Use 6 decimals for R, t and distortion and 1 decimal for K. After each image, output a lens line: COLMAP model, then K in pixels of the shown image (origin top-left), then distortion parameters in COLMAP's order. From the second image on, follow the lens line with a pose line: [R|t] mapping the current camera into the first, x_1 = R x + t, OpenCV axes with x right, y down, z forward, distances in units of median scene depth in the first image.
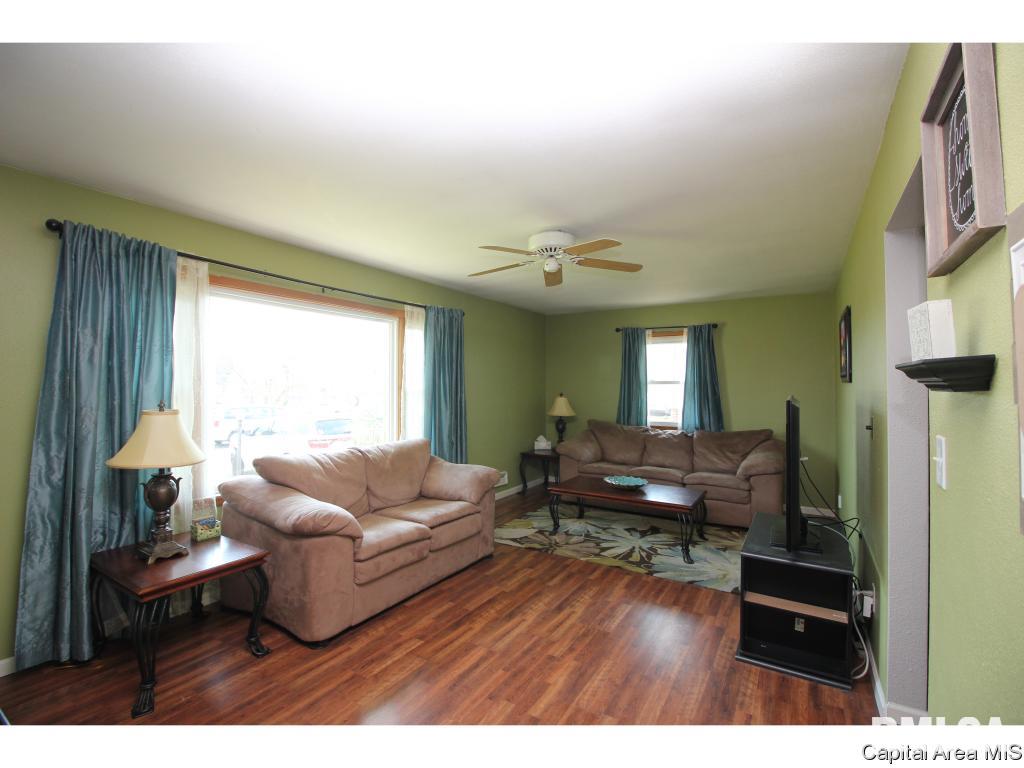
lens RADIAL K [[478.5, 0, 508.6], [0, 478.5, 372.5], [0, 0, 1]] dist [-0.000439, -0.000434]
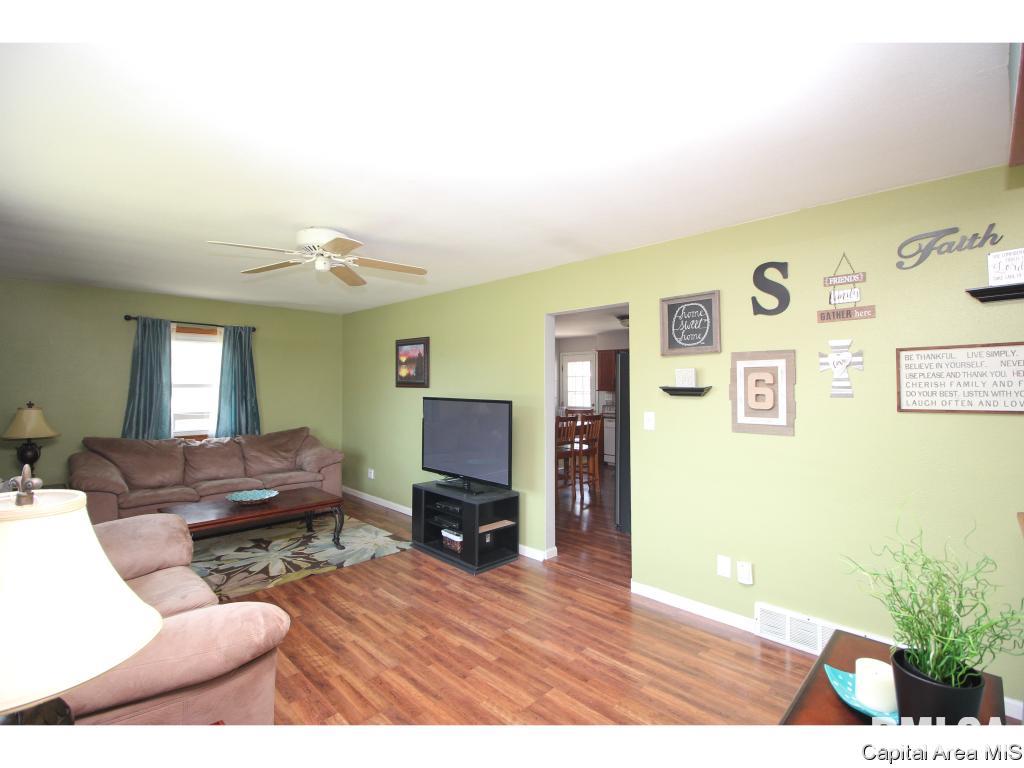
lens RADIAL K [[473.0, 0, 510.6], [0, 473.0, 375.7], [0, 0, 1]] dist [0.002836, -0.012228]
pose [[0.219299, 0.015462, 0.975535, -0.532772], [-0.027186, 0.999583, -0.009732, -0.007076], [-0.975279, -0.024387, 0.219628, 0.324018]]
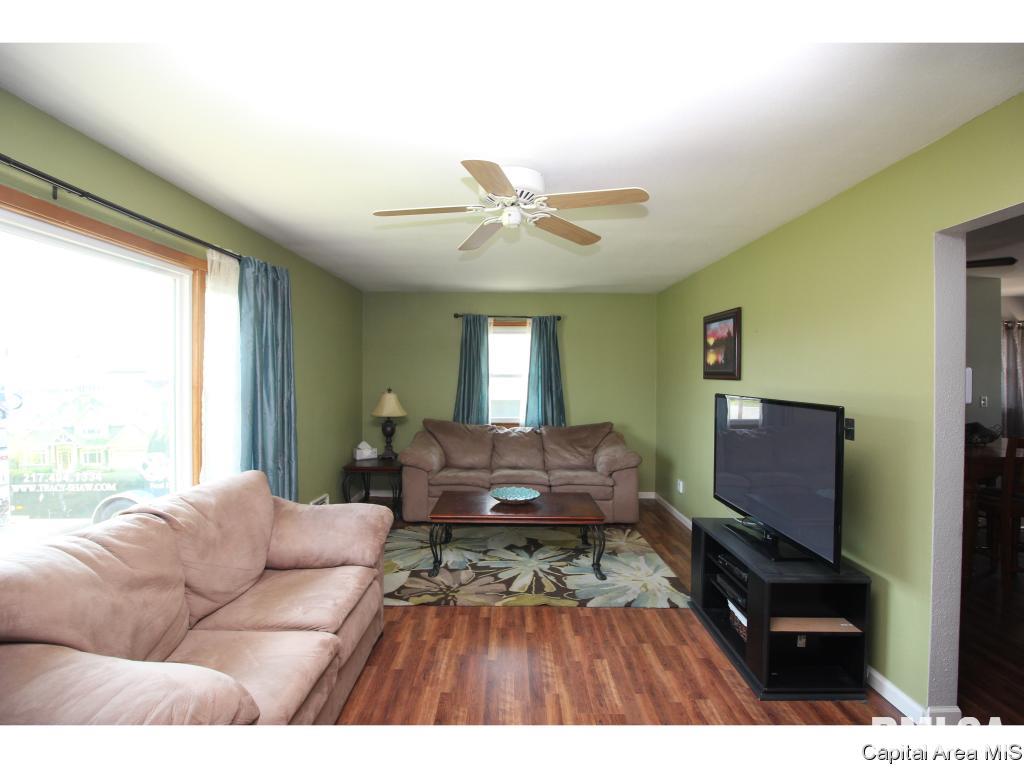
lens RADIAL K [[473.0, 0, 510.6], [0, 473.0, 375.7], [0, 0, 1]] dist [0.002836, -0.012228]
pose [[0.848140, 0.000612, 0.529771, -0.207475], [-0.017663, 0.999476, 0.027124, -0.006078], [-0.529477, -0.032363, 0.847707, 0.295165]]
